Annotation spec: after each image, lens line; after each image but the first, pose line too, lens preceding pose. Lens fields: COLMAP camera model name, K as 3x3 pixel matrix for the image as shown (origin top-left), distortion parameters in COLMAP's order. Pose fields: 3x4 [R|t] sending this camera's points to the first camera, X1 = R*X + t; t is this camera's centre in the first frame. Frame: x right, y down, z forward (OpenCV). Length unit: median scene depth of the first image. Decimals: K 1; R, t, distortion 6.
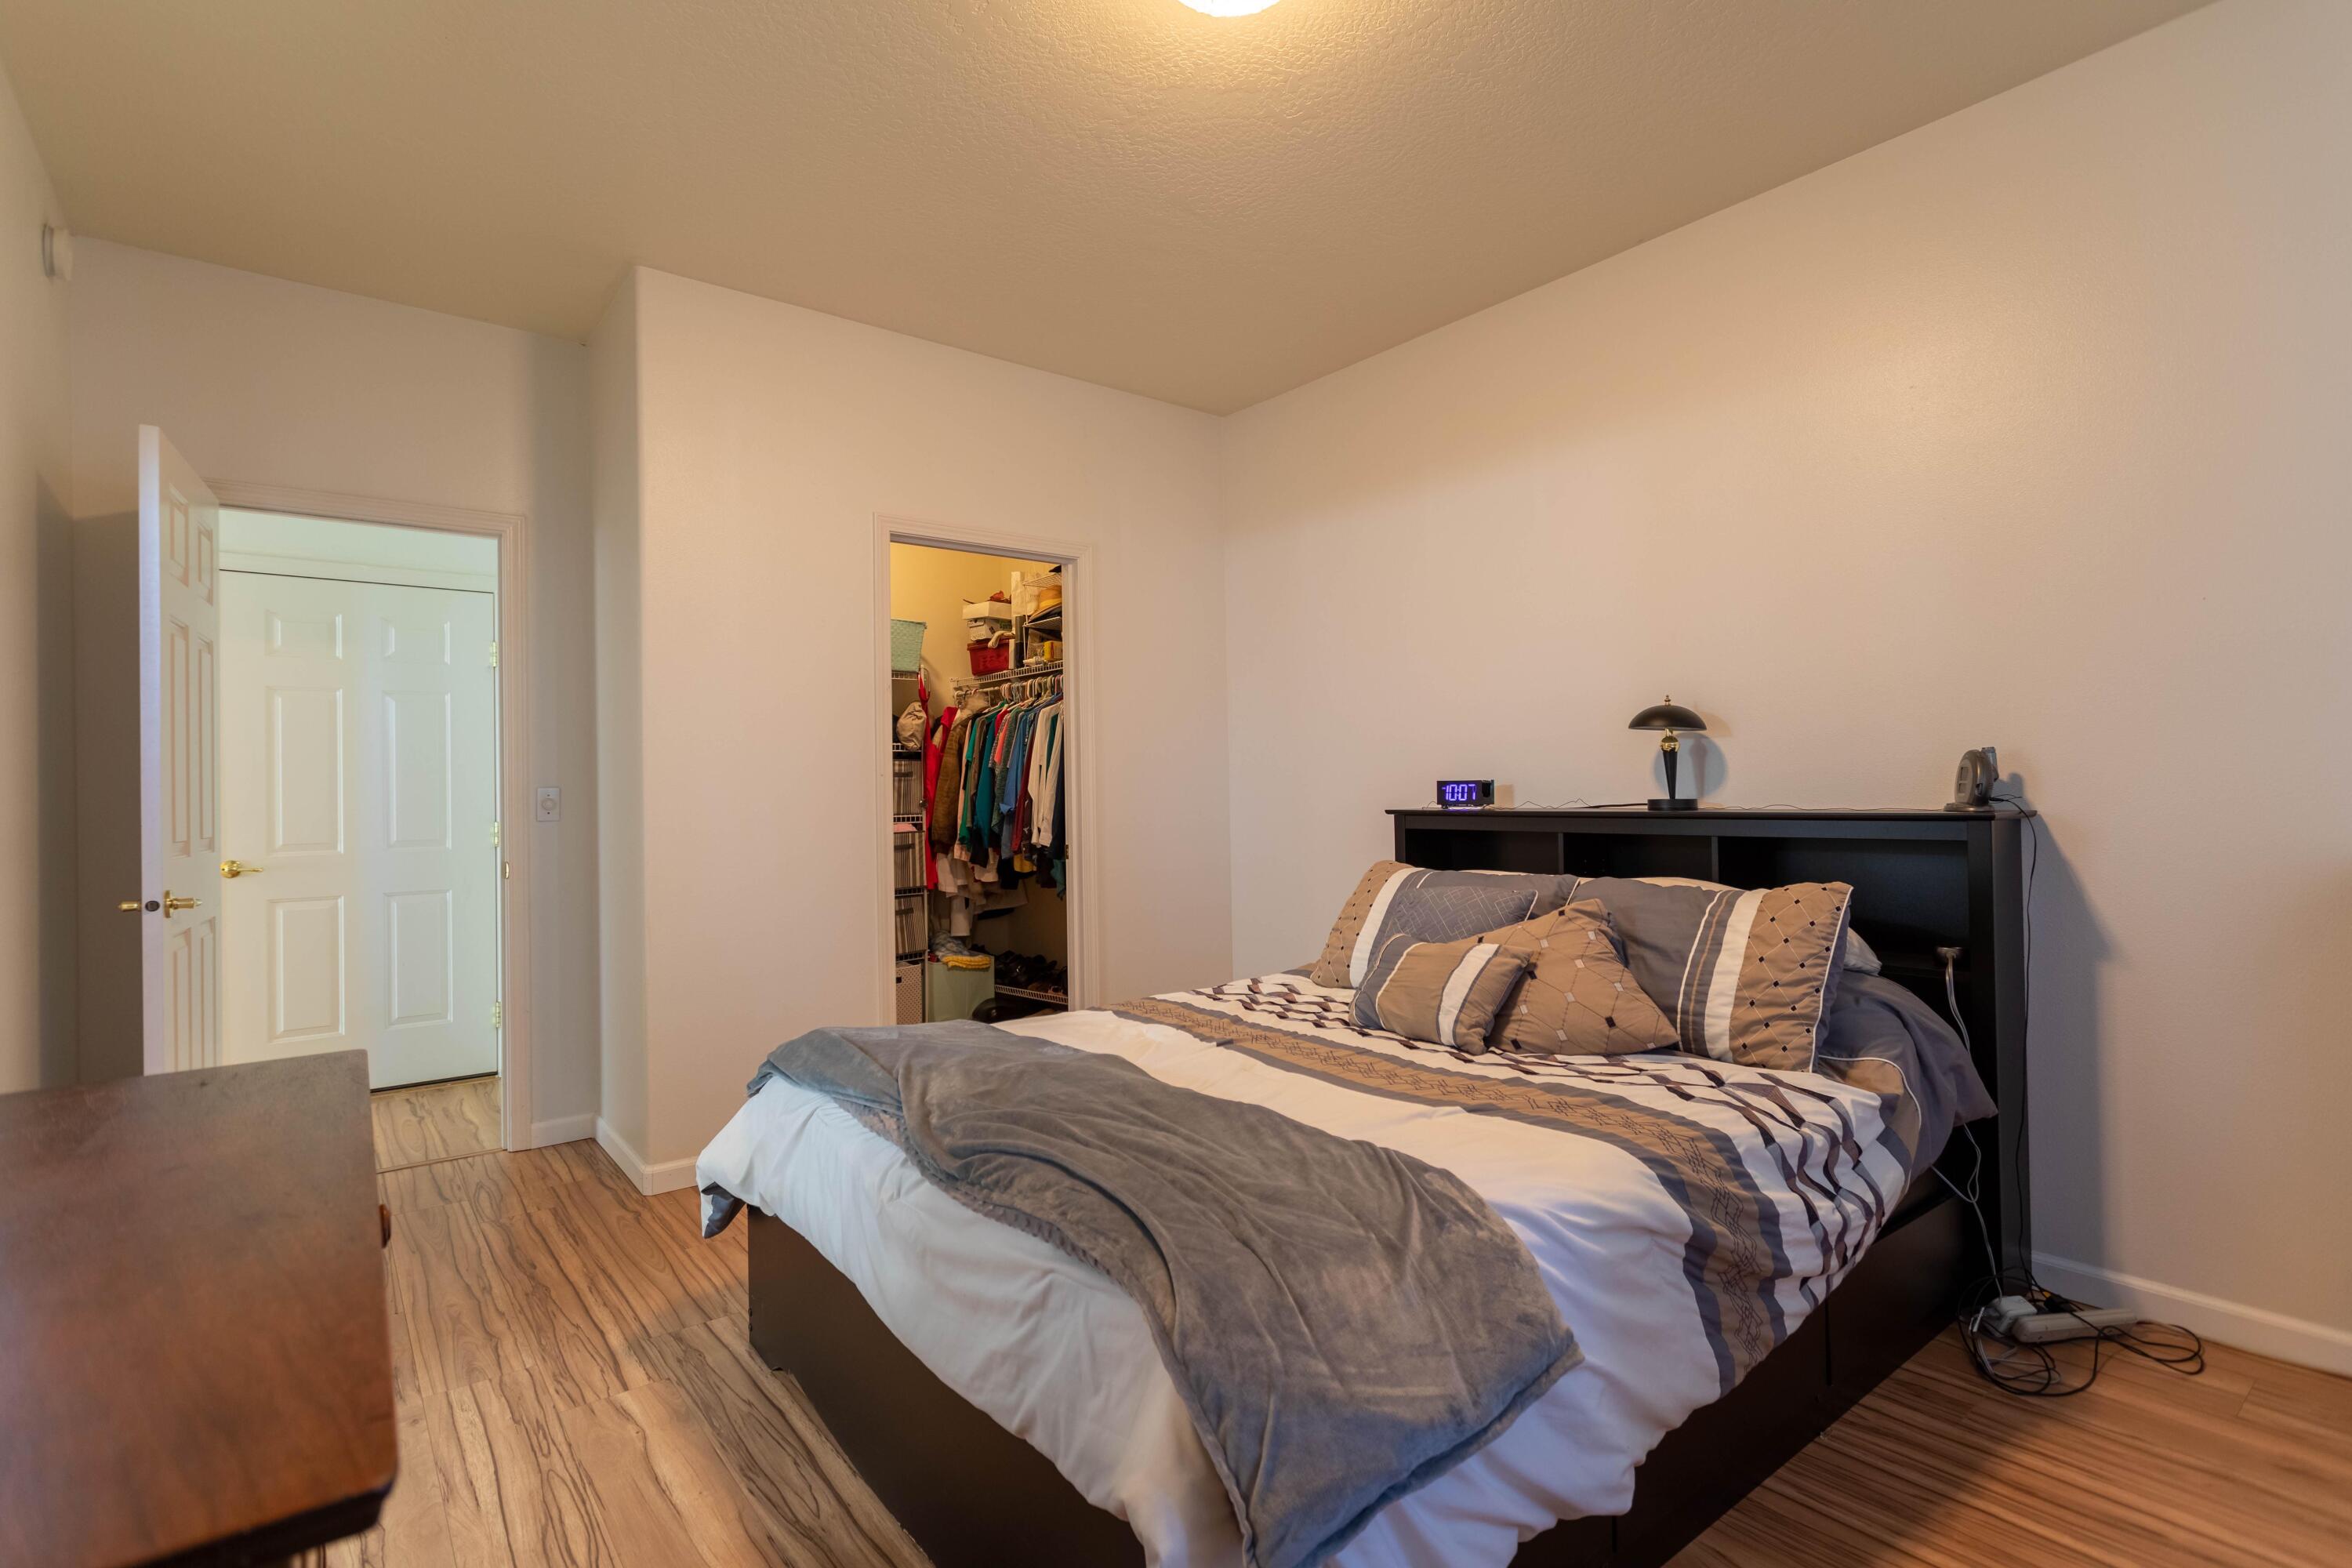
lens RADIAL K [[1110.2, 0, 1170.7], [0, 1110.2, 781.0], [0, 0, 1]] dist [0.001388, 0.000353]
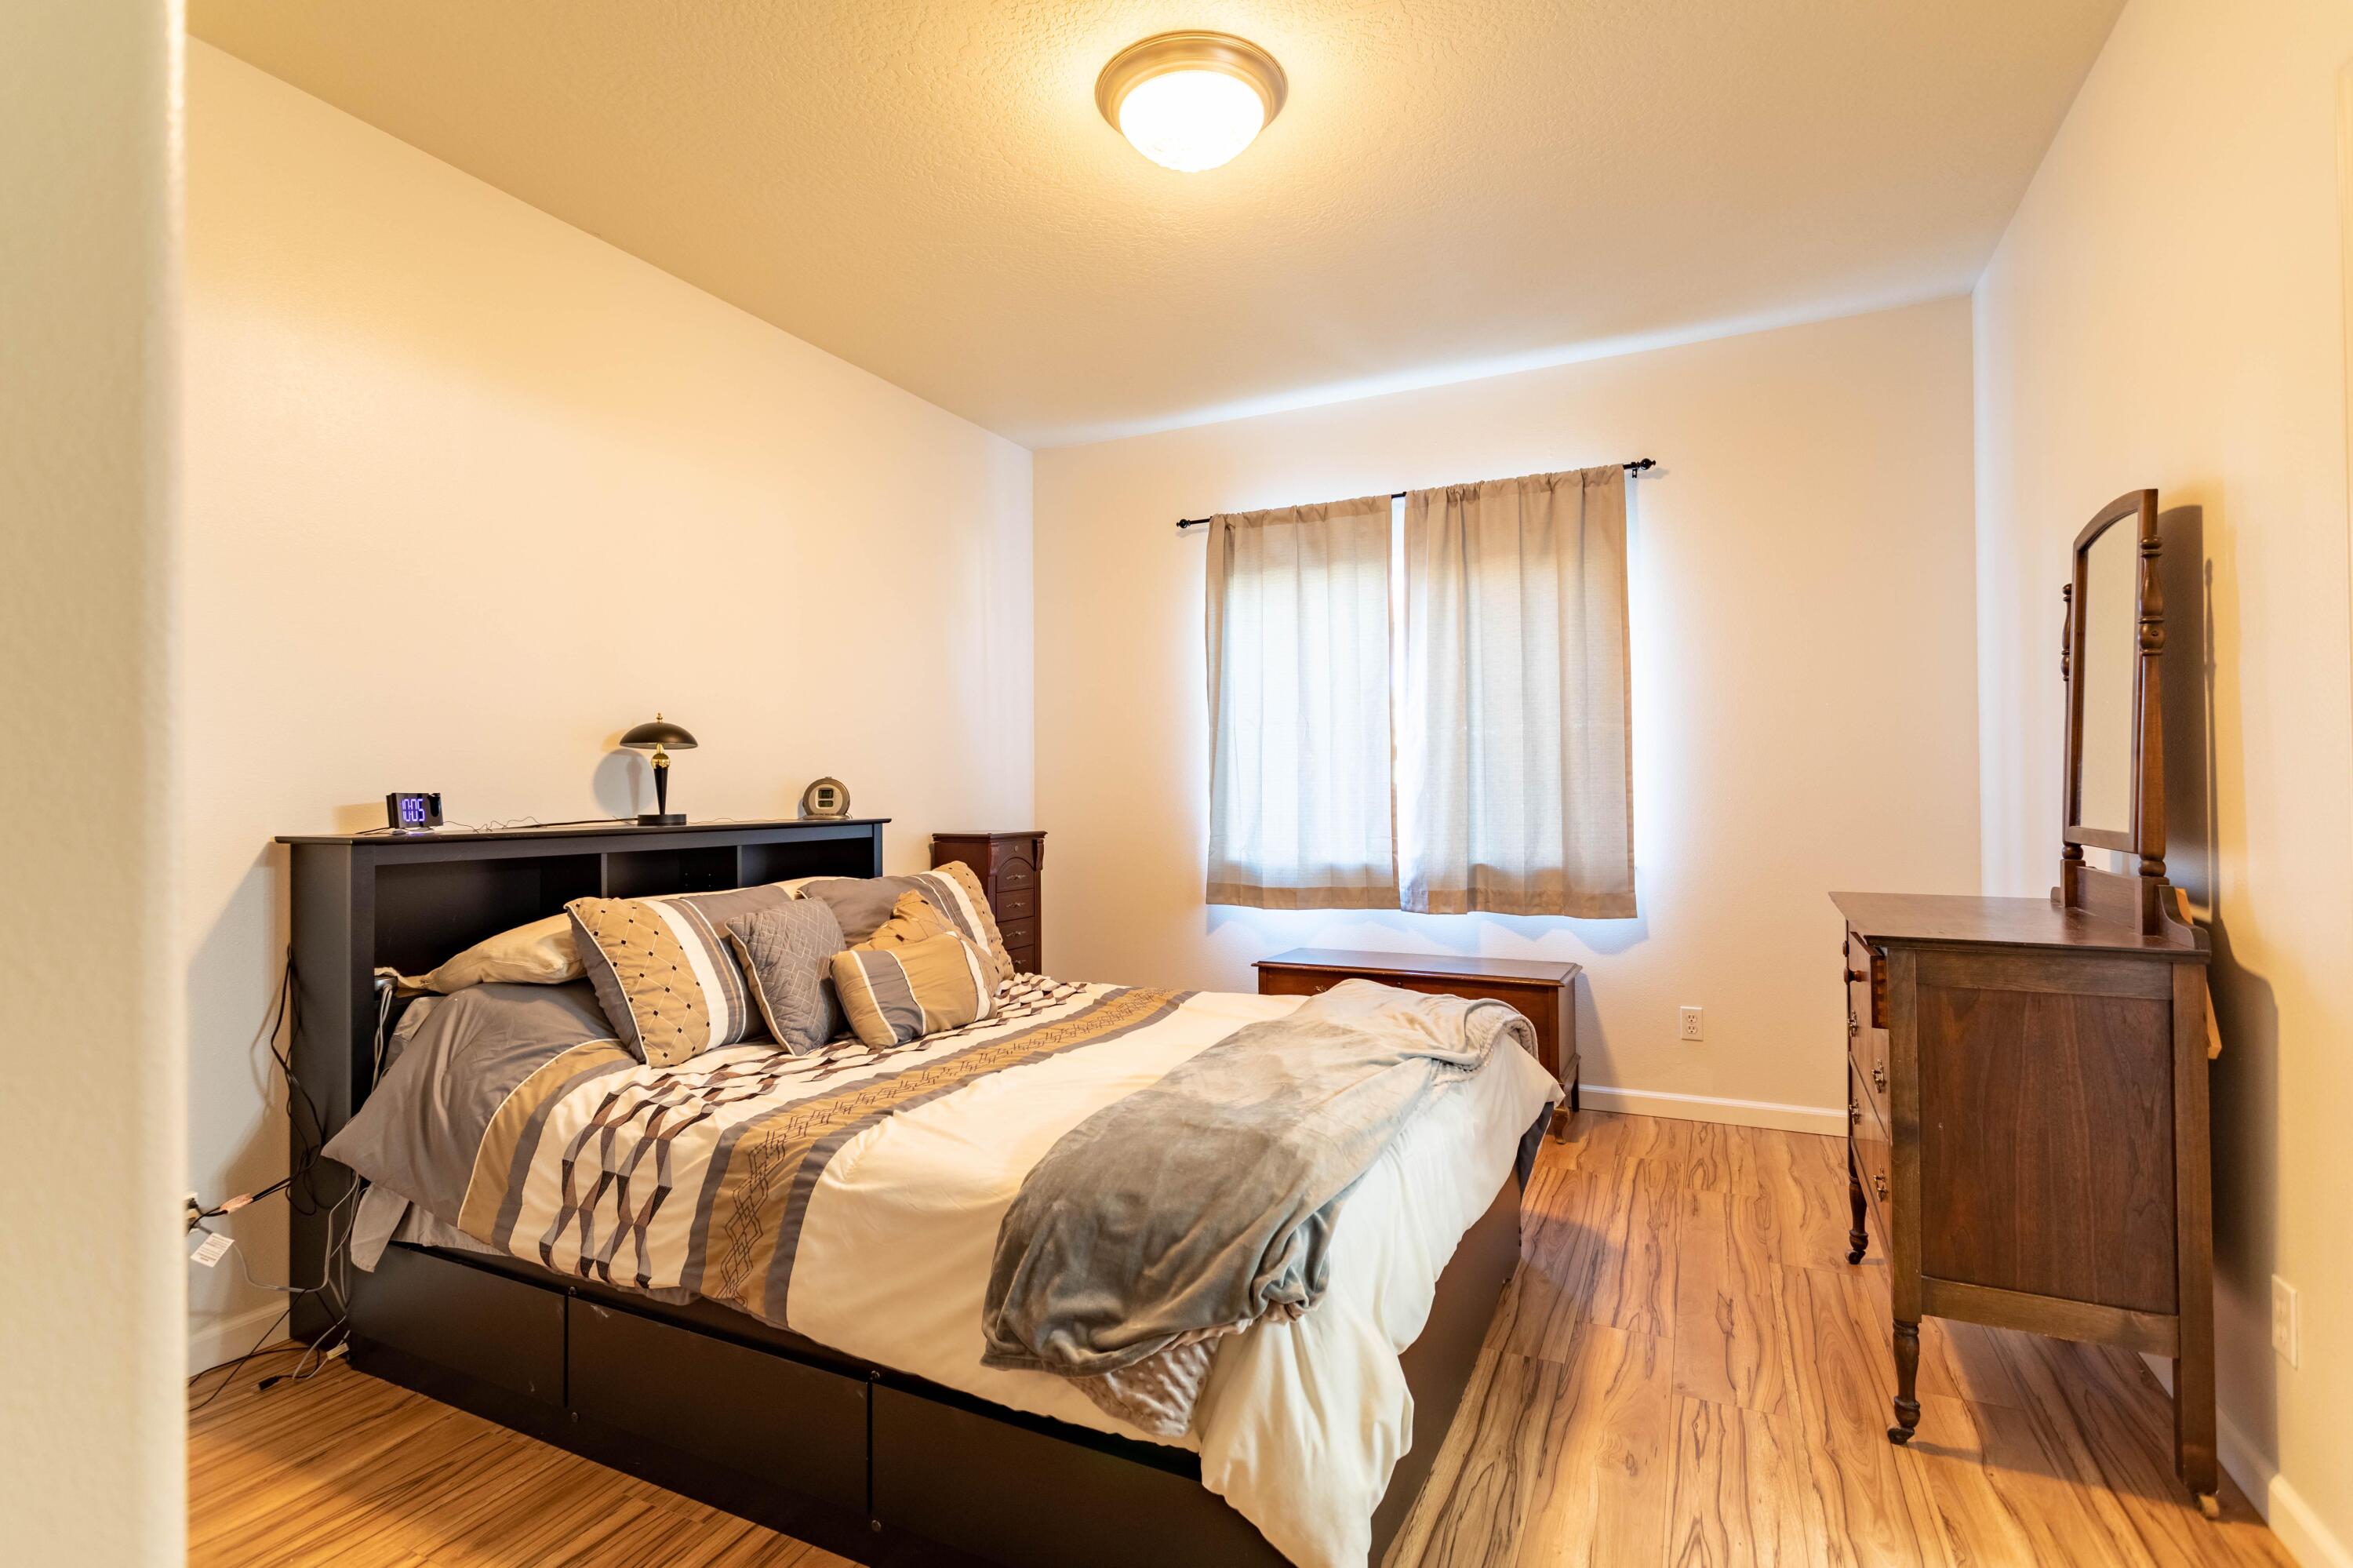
lens RADIAL K [[1108.6, 0, 1176.5], [0, 1108.6, 784.0], [0, 0, 1]] dist [-0.025147, 0.000111]
pose [[-0.449776, 0.032419, 0.892553, -0.678442], [0.009942, 0.999461, -0.031292, 0.024722], [-0.893086, -0.005200, -0.449856, 1.040457]]
